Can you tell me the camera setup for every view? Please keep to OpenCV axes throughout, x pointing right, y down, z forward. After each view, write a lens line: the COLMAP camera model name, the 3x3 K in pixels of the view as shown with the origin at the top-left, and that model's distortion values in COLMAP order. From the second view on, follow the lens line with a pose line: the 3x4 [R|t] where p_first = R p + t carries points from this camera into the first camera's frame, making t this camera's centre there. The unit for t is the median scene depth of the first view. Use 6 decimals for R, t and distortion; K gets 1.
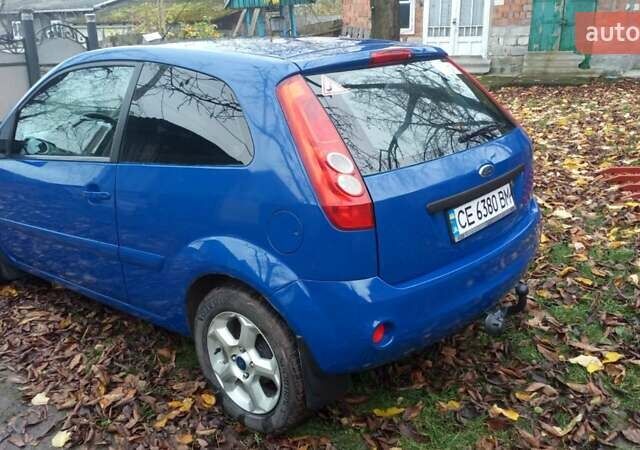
lens RADIAL K [[622.3, 0, 316.3], [0, 622.3, 224.5], [0, 0, 1]] dist [0.136456, -0.220386]
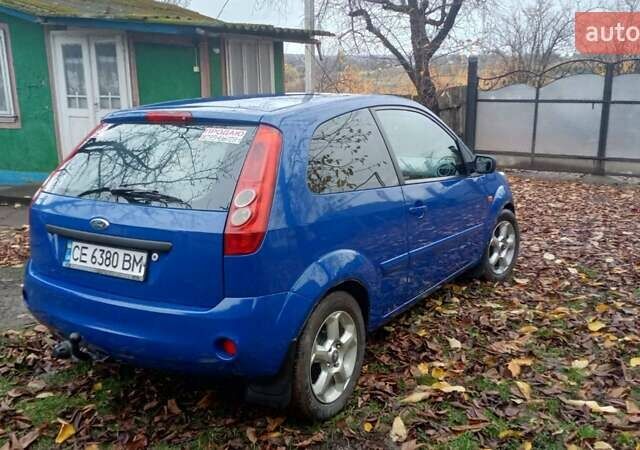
lens RADIAL K [[622.3, 0, 316.3], [0, 622.3, 224.5], [0, 0, 1]] dist [0.136456, -0.220386]
pose [[0.141129, 0.249196, -0.958115, 1.433080], [-0.274709, 0.939653, 0.203930, -0.429407], [0.951114, 0.234422, 0.201069, 1.176888]]
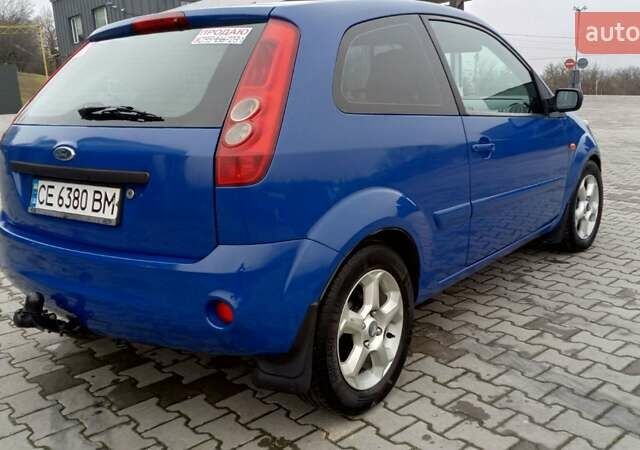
lens RADIAL K [[622.3, 0, 316.3], [0, 622.3, 224.5], [0, 0, 1]] dist [0.136456, -0.220386]
pose [[0.057478, 0.262283, -0.963278, 1.179214], [-0.251464, 0.937567, 0.240278, -0.296804], [0.966158, 0.228419, 0.119844, 1.289692]]
